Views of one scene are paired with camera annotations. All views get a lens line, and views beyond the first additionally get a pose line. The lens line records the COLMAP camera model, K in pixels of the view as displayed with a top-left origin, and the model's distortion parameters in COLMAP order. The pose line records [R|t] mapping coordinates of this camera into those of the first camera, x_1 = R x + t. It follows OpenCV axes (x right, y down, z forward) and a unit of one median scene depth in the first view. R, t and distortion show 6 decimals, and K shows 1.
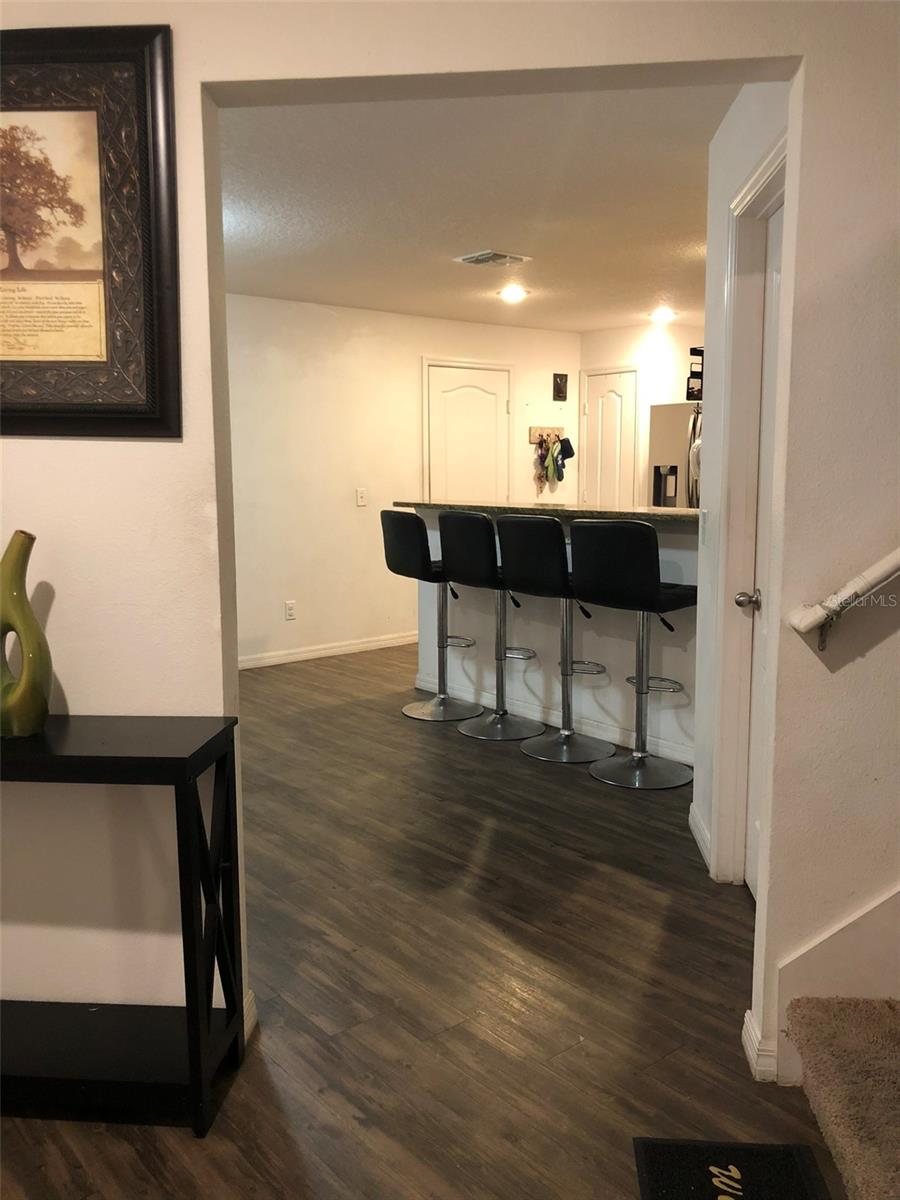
lens RADIAL K [[988.0, 0, 447.8], [0, 988.0, 604.5], [0, 0, 1]] dist [0.011254, -0.036402]
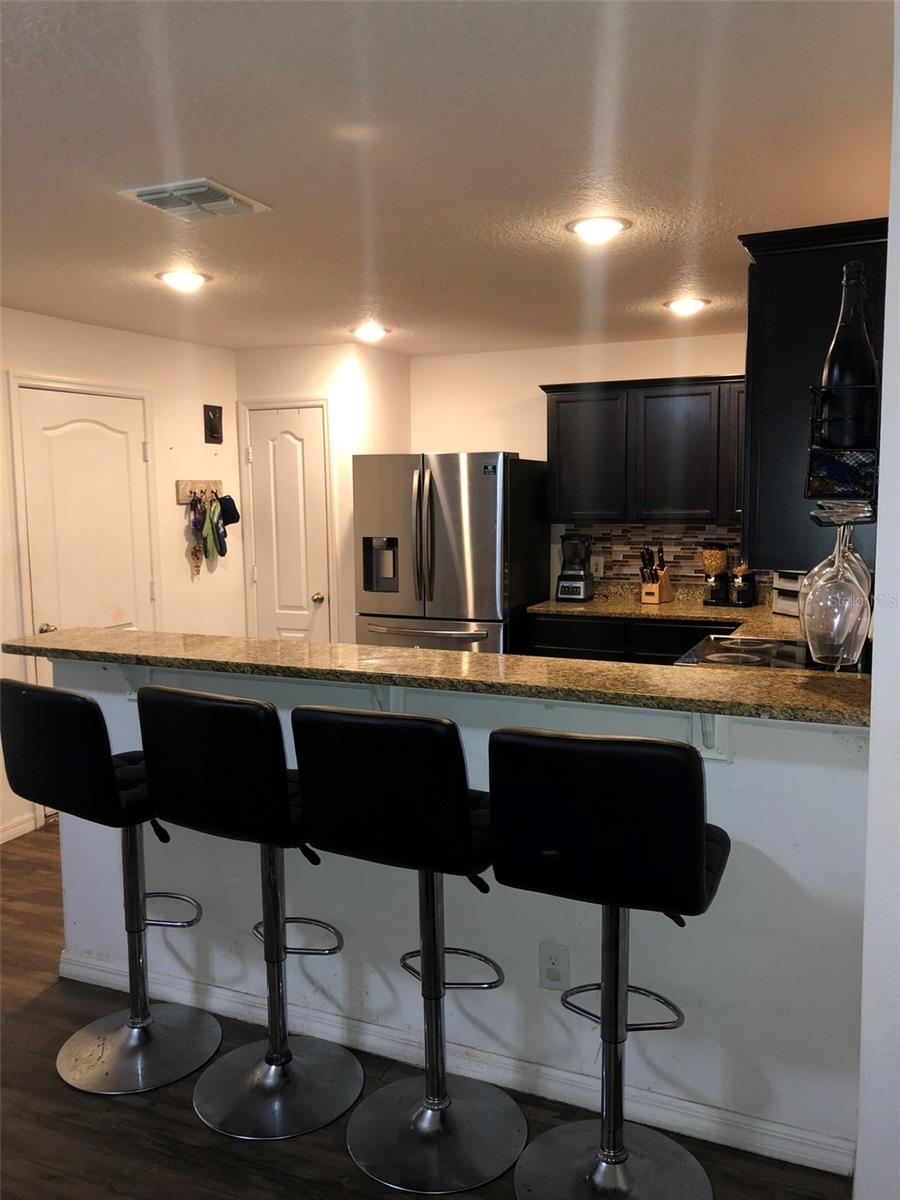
lens RADIAL K [[988.0, 0, 459.8], [0, 988.0, 594.3], [0, 0, 1]] dist [0.011254, -0.036402]
pose [[0.895805, -0.045676, 0.442093, -0.049256], [0.062943, 0.997717, -0.024457, -0.070785], [-0.439967, 0.049736, 0.896635, 0.296169]]
